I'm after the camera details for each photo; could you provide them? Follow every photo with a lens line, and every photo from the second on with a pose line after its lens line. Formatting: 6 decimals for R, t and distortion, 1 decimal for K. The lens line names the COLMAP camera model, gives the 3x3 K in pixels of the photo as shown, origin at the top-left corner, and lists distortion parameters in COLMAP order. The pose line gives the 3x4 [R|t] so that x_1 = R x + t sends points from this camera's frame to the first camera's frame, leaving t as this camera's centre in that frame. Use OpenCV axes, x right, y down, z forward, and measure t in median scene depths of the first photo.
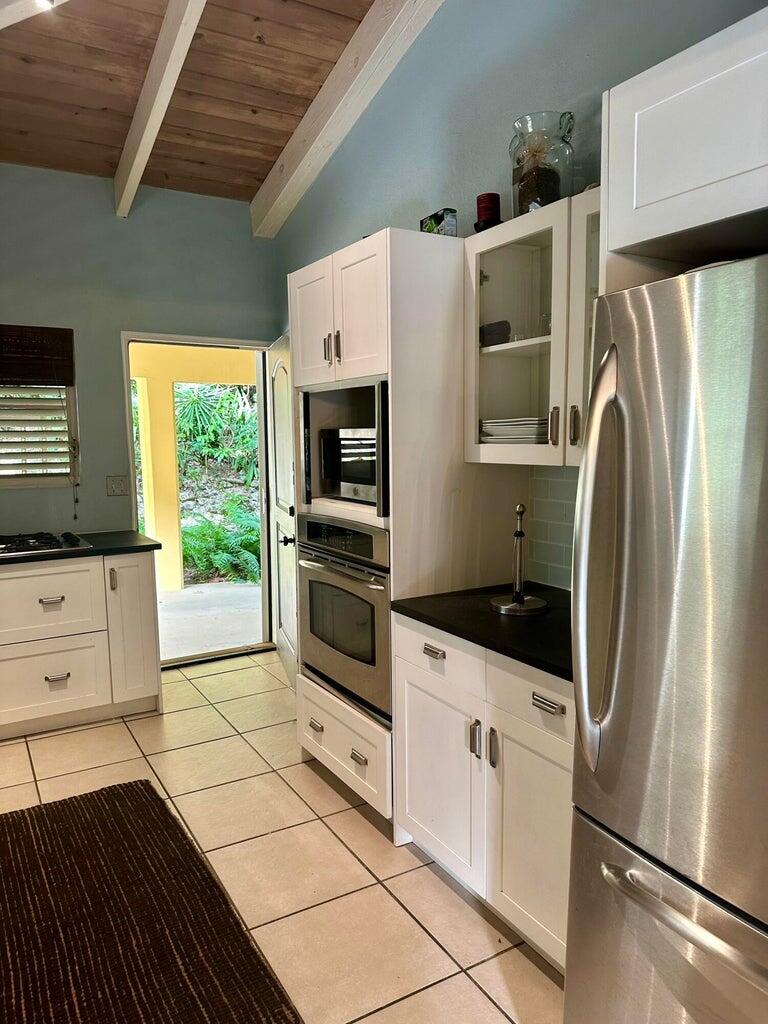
lens RADIAL K [[722.1, 0, 377.4], [0, 722.1, 518.4], [0, 0, 1]] dist [0.026224, -0.026212]
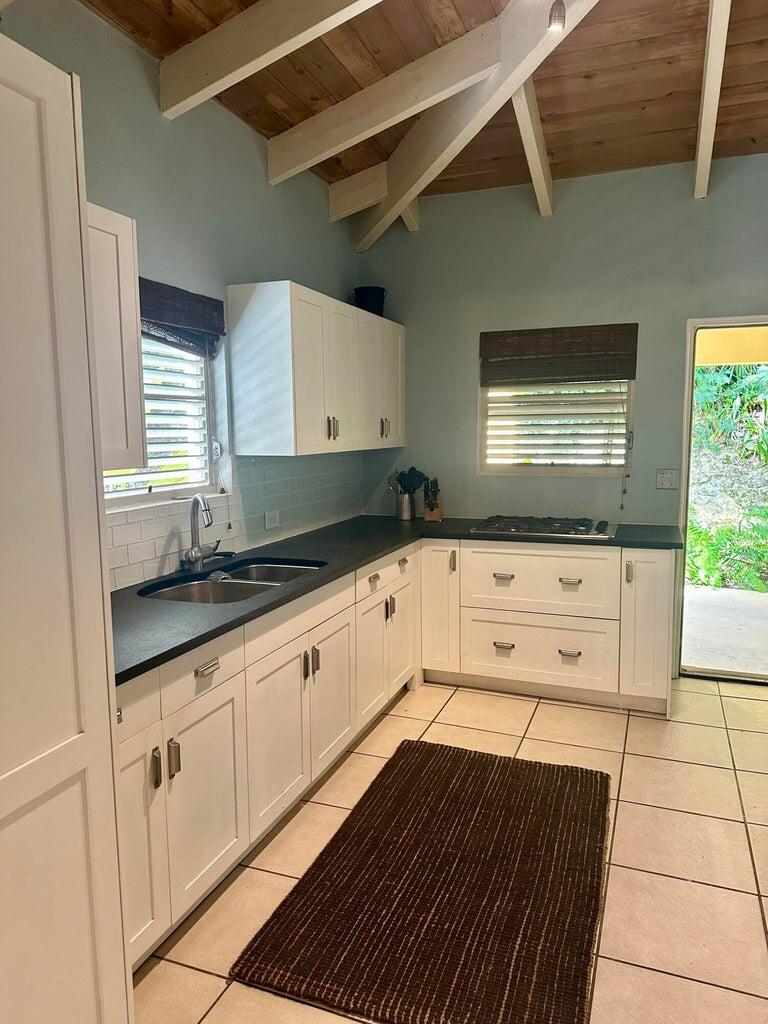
lens RADIAL K [[722.1, 0, 377.4], [0, 722.1, 517.0], [0, 0, 1]] dist [0.026224, -0.026212]
pose [[0.614565, 0.101689, -0.782285, 0.200971], [-0.091593, 0.994148, 0.057274, -0.017163], [0.783531, 0.036453, 0.620282, 0.103607]]
